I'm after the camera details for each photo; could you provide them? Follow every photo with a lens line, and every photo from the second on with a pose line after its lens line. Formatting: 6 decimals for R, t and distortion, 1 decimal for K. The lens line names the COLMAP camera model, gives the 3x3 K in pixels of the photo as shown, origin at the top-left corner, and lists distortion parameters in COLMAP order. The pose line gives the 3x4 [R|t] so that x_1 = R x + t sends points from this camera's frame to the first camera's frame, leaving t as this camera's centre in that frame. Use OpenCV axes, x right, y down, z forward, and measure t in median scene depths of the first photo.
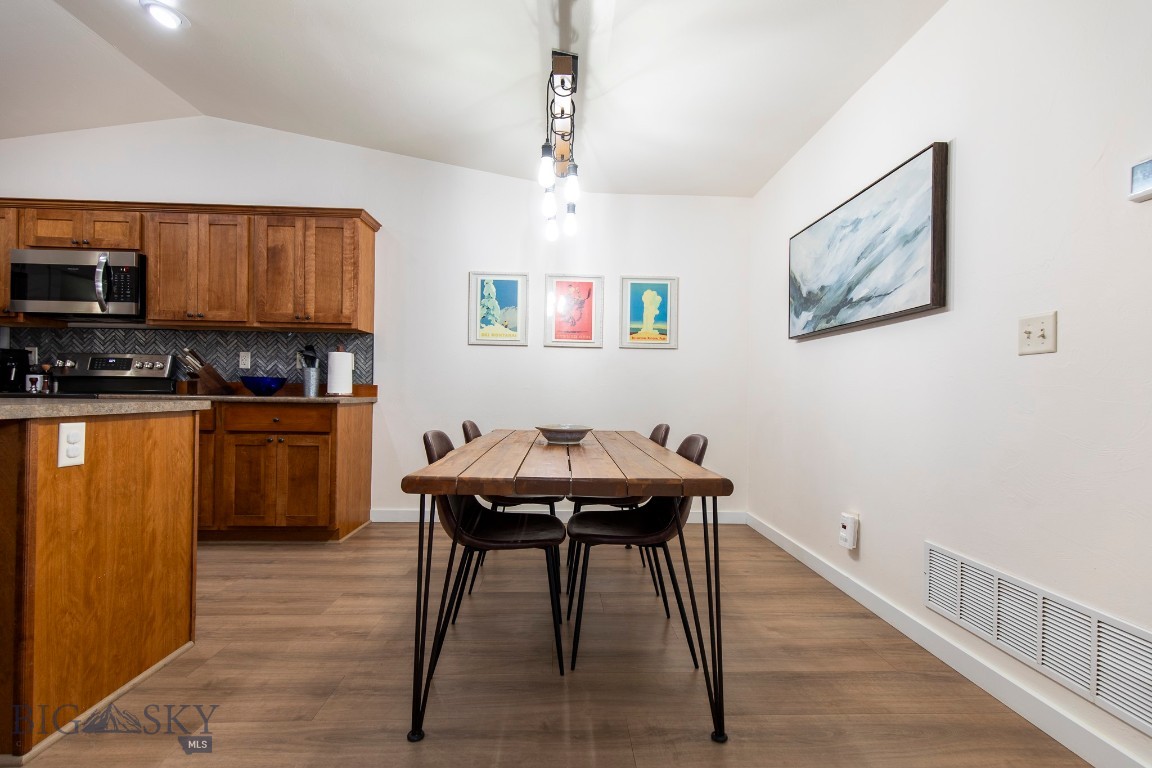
lens RADIAL K [[520.0, 0, 581.6], [0, 520.0, 390.4], [0, 0, 1]] dist [0.009597, -0.002008]
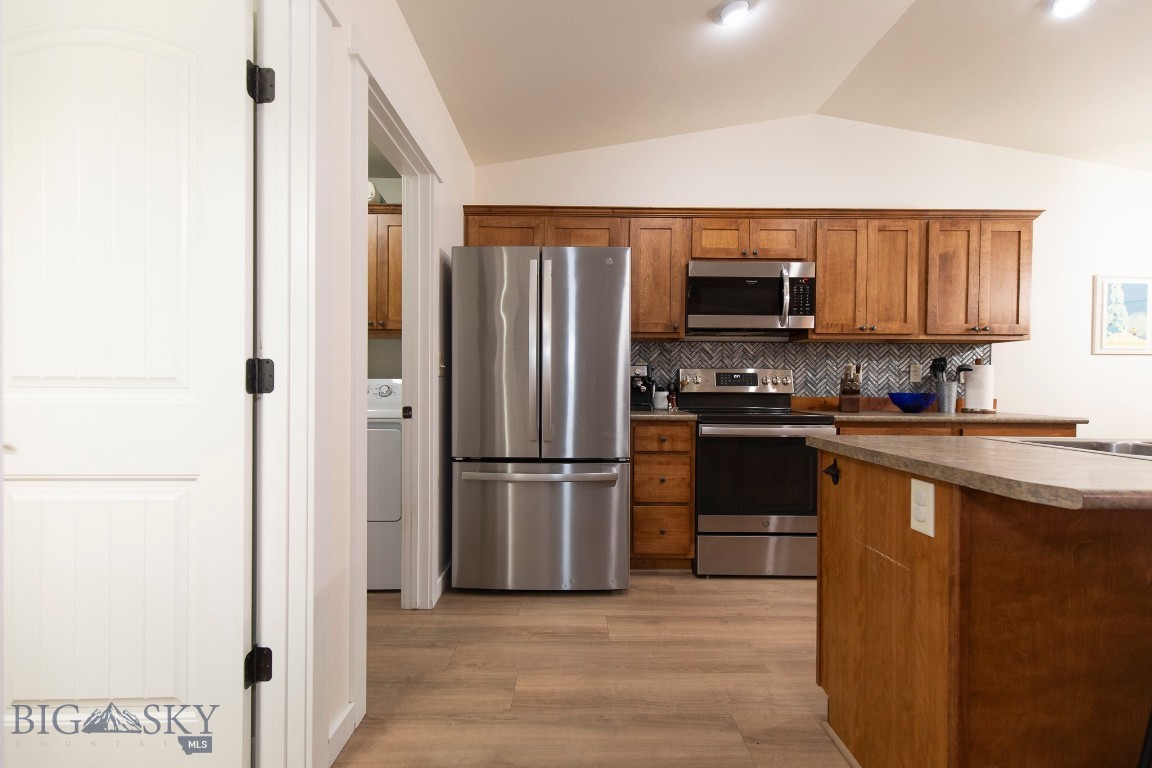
lens RADIAL K [[520.0, 0, 578.0], [0, 520.0, 384.7], [0, 0, 1]] dist [0.009597, -0.002008]
pose [[0.999442, -0.007100, -0.032625, -1.228613], [0.007294, 0.999956, 0.005843, -0.051687], [0.032582, -0.006078, 0.999451, 0.046628]]
